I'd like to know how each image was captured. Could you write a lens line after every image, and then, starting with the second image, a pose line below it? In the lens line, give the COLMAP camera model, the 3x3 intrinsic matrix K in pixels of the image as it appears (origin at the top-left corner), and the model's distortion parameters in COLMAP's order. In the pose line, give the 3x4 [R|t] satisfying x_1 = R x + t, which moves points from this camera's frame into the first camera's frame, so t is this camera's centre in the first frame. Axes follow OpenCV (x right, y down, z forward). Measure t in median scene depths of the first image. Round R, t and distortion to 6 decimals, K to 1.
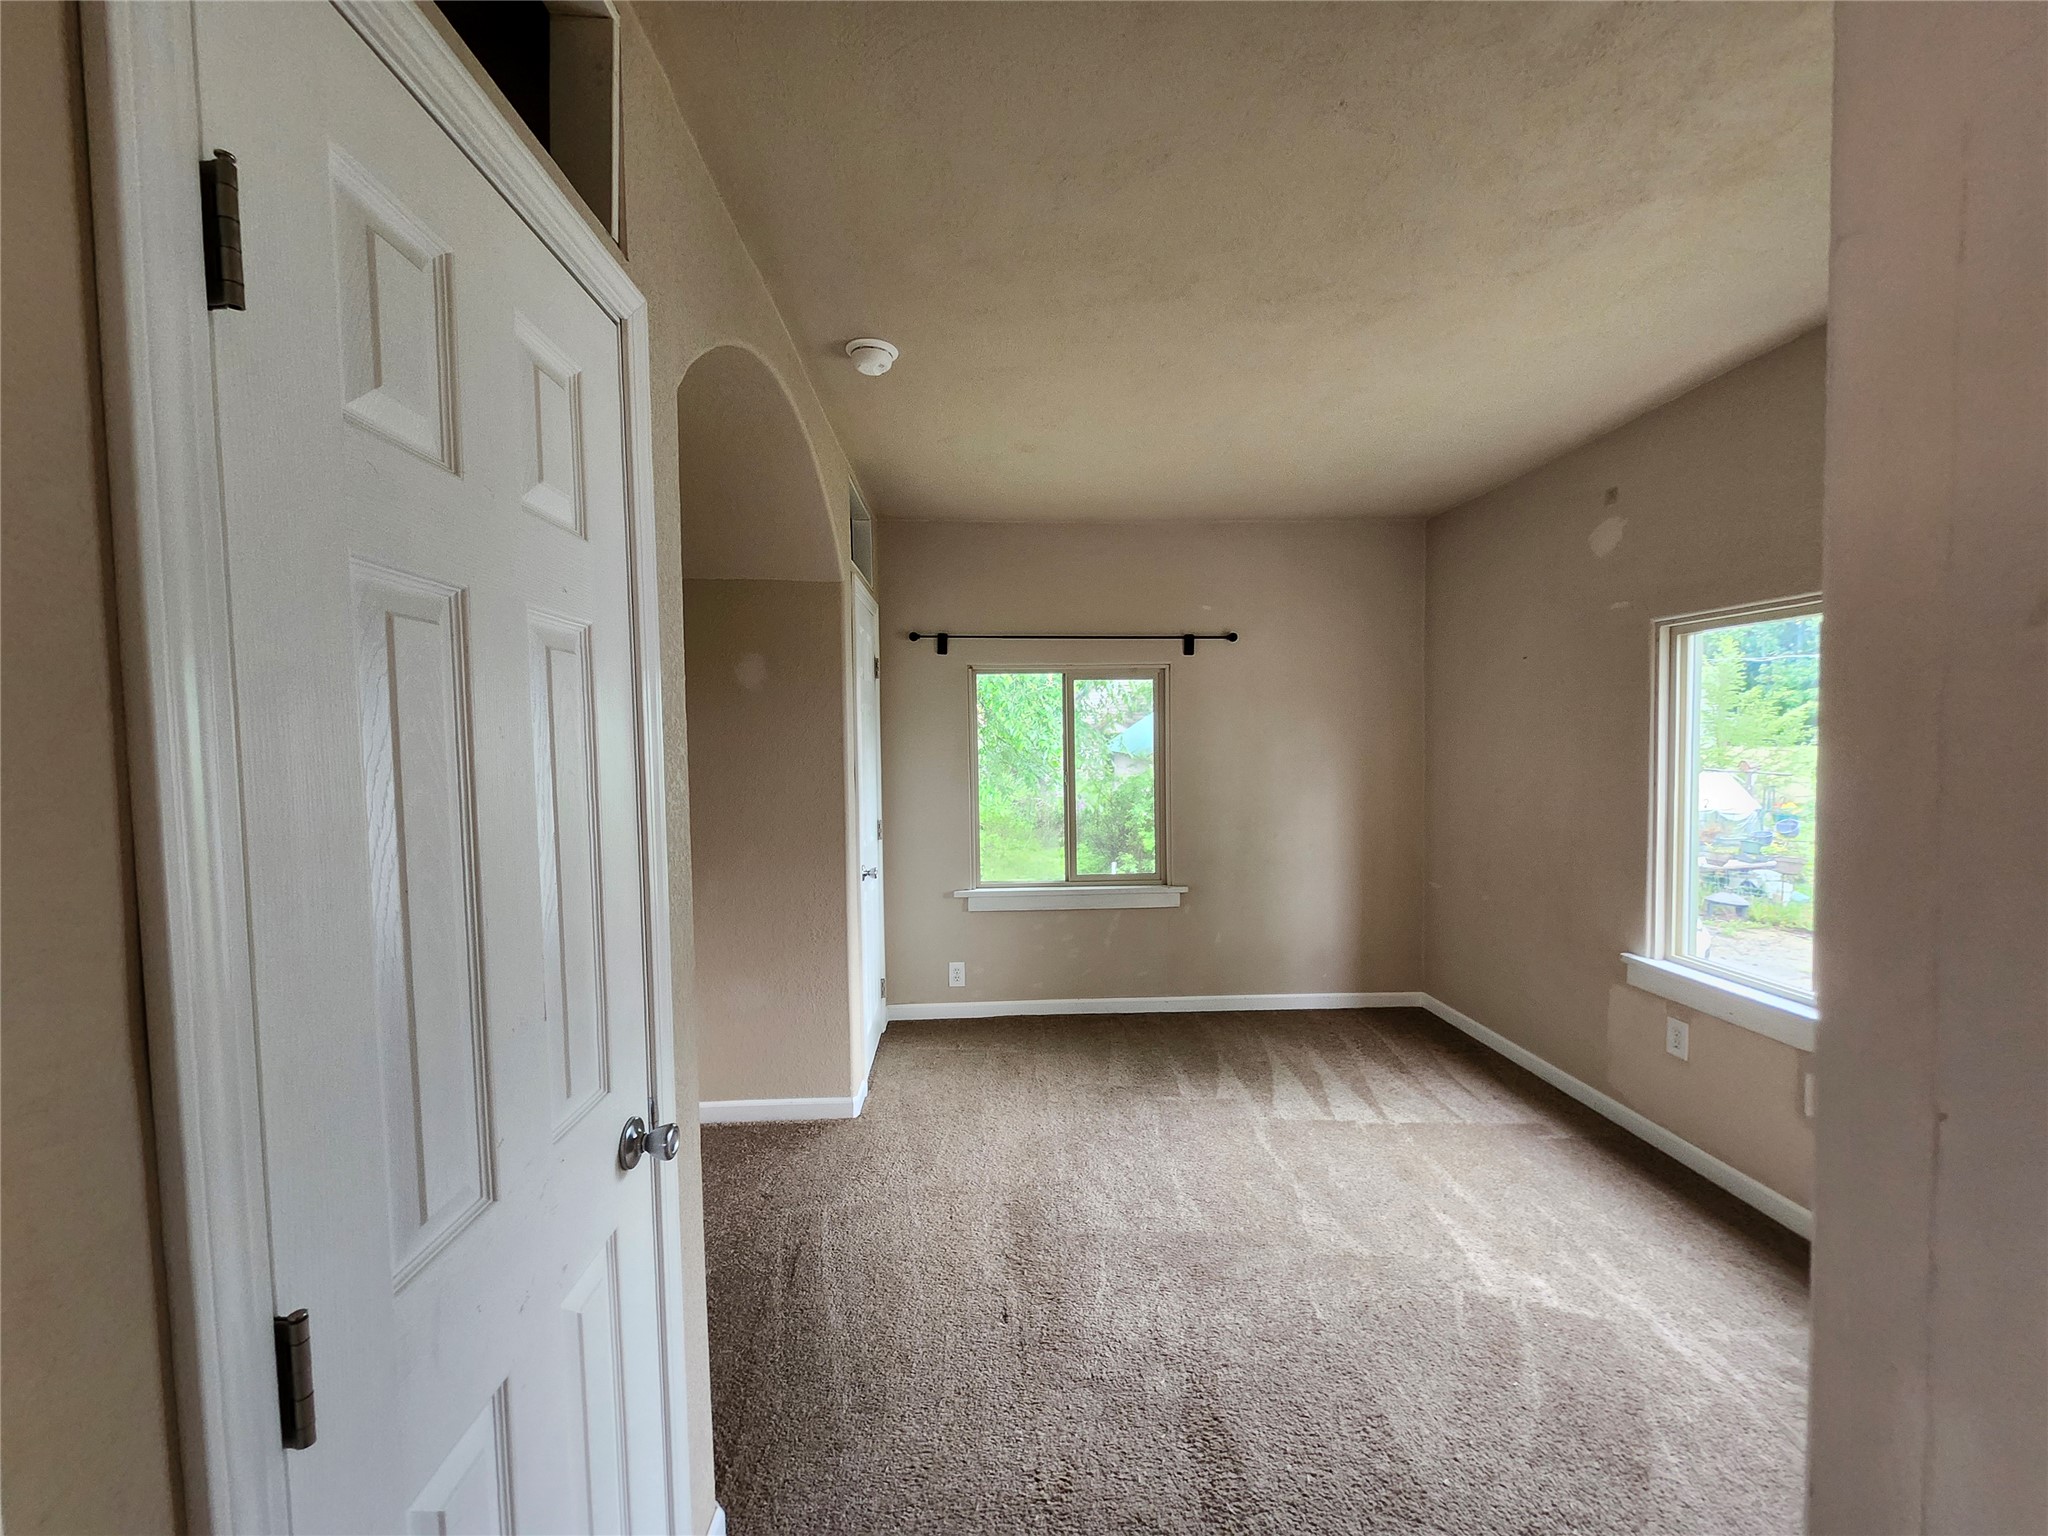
lens RADIAL K [[802.2, 0, 1016.5], [0, 802.2, 769.5], [0, 0, 1]] dist [0.006098, -0.005172]
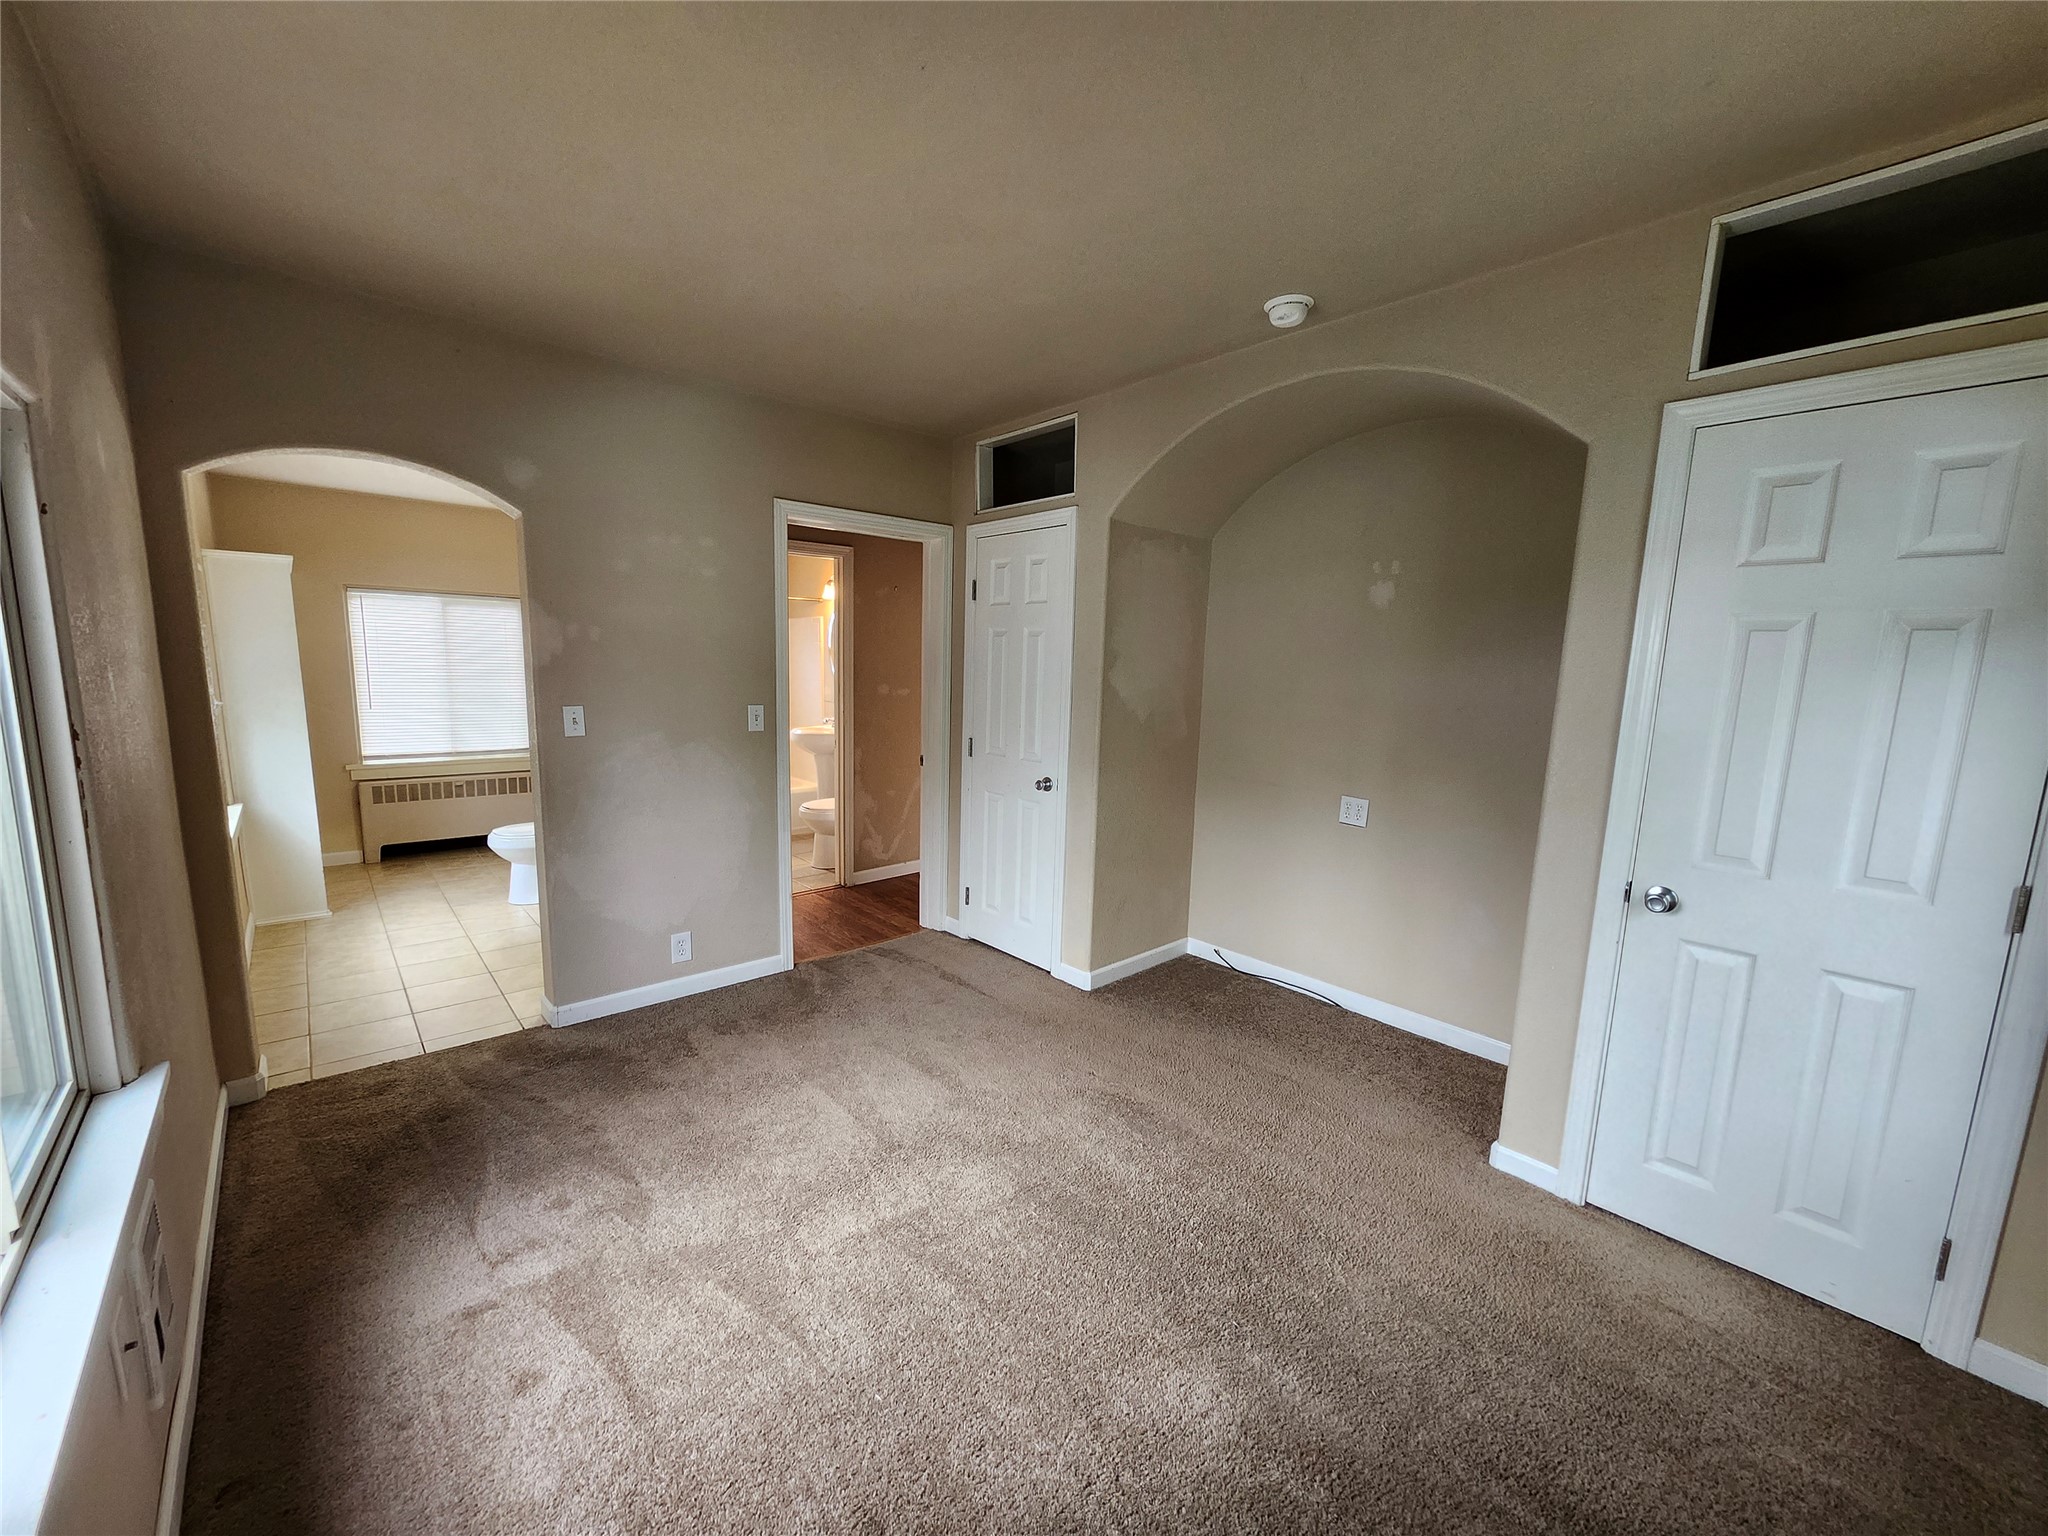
lens RADIAL K [[809.3, 0, 1024.0], [0, 809.3, 768.0], [0, 0, 1]] dist [-0.017241, 0.000125]
pose [[-0.781778, 0.067435, -0.619900, 0.454318], [-0.045837, 0.985231, 0.164984, -0.036911], [0.621870, 0.157395, -0.767141, 0.940270]]
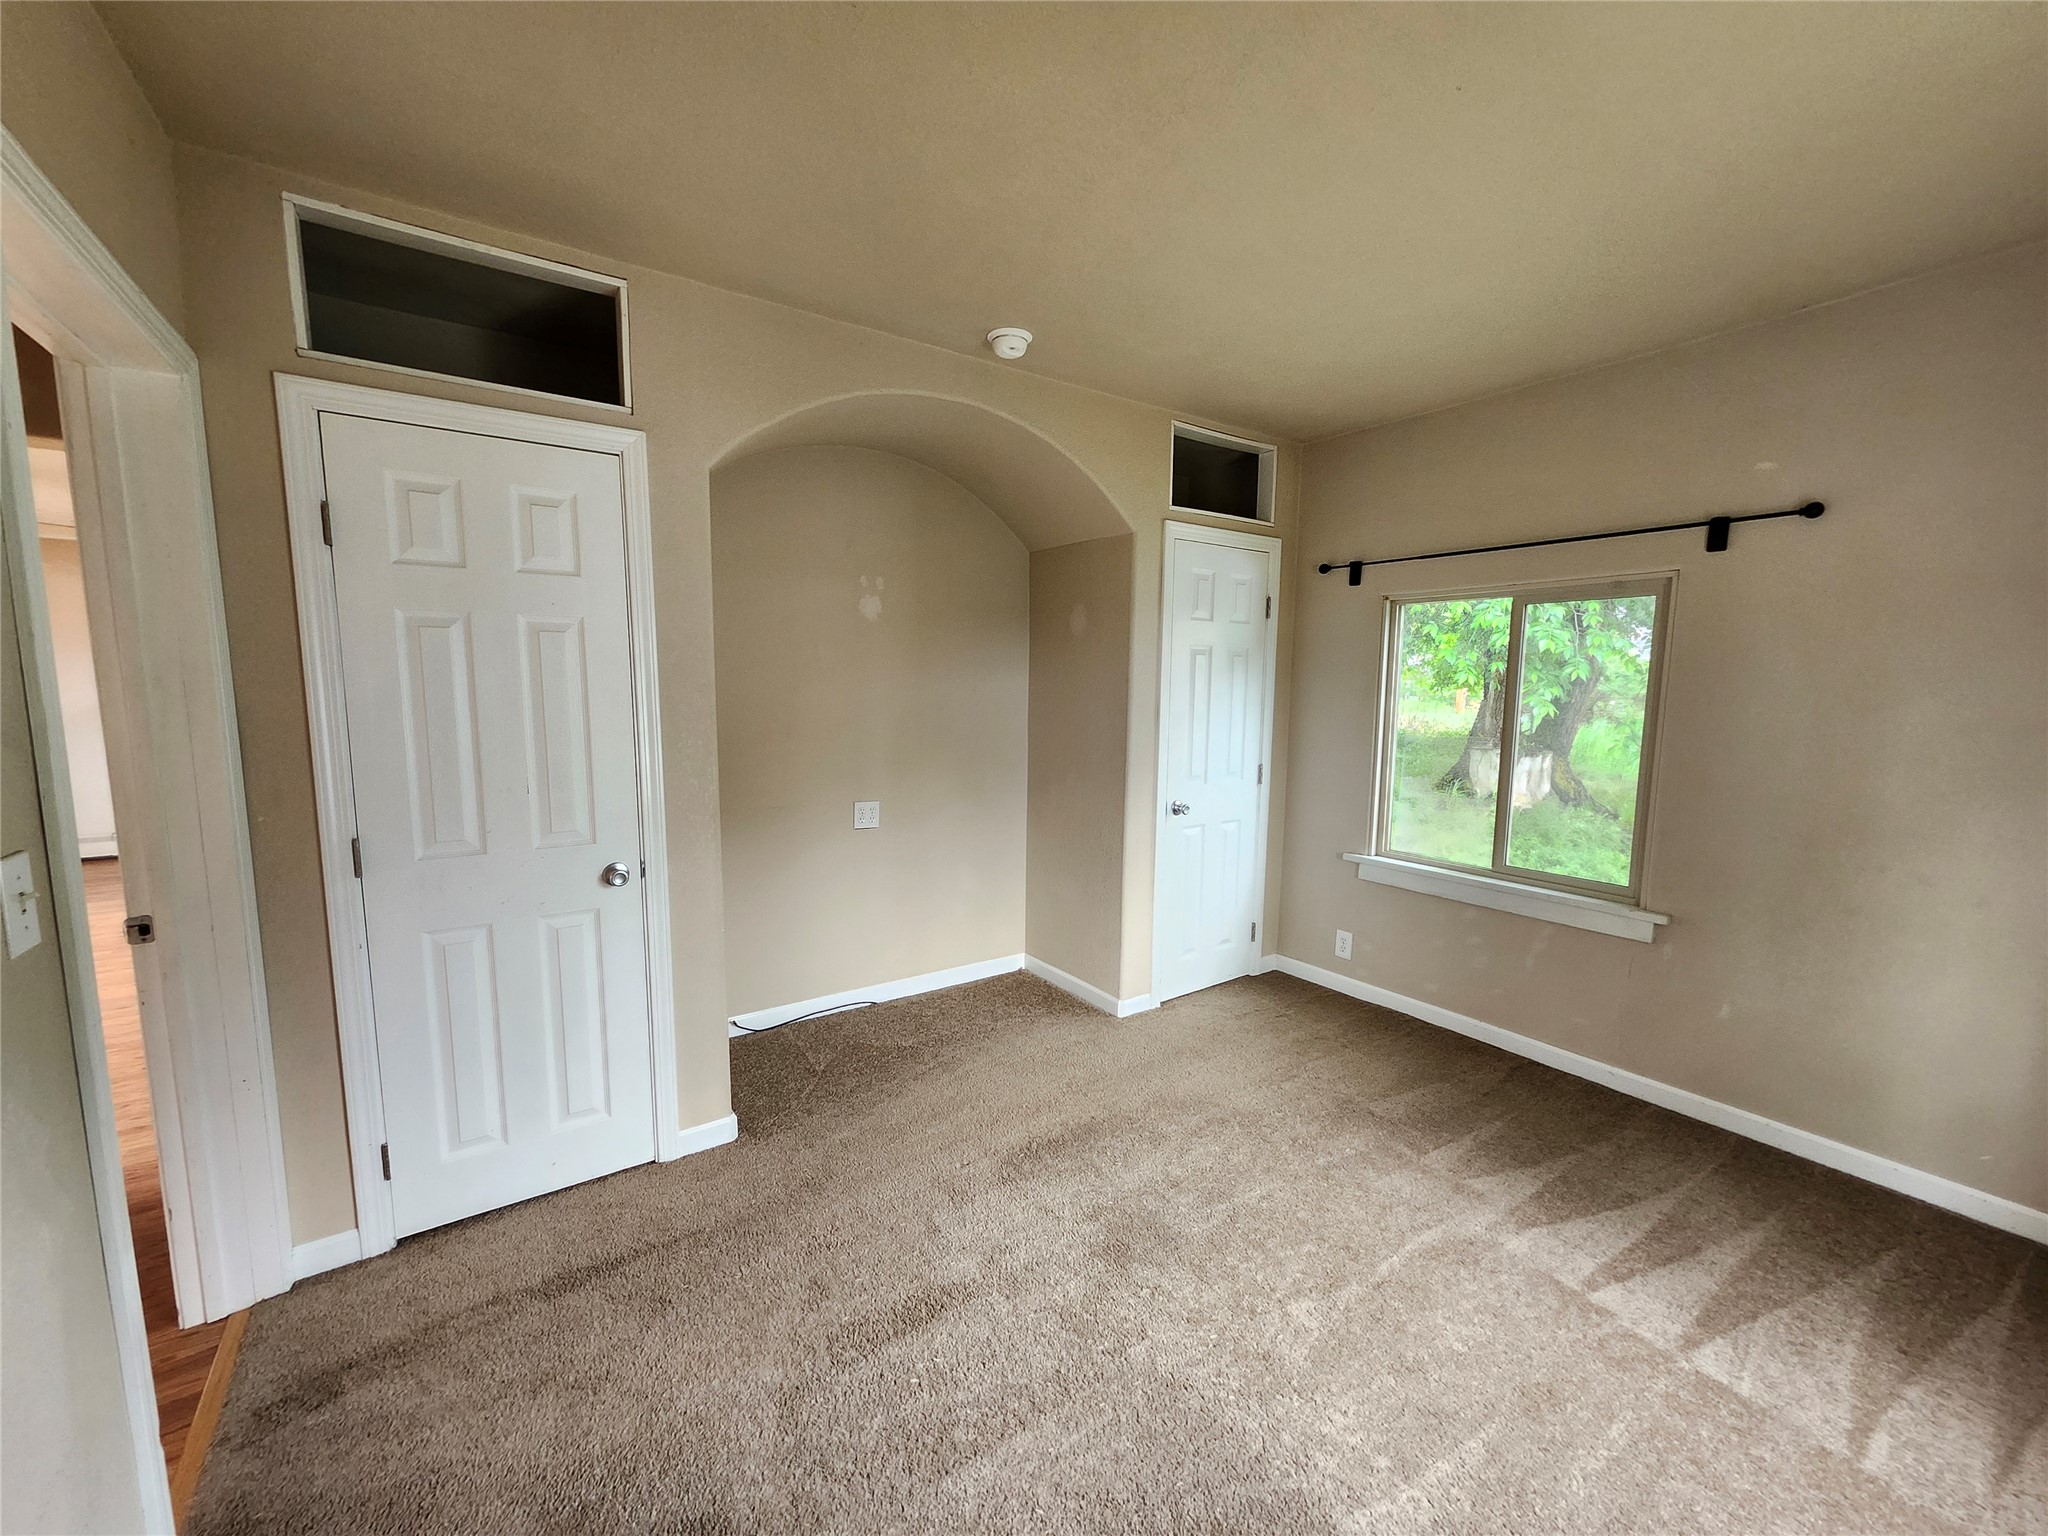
lens RADIAL K [[802.2, 0, 1016.5], [0, 802.2, 769.5], [0, 0, 1]] dist [0.006098, -0.005172]
pose [[0.527176, 0.105853, -0.843137, 0.478278], [-0.046462, 0.994317, 0.095783, -0.009913], [0.848485, -0.011321, 0.529099, 0.216341]]
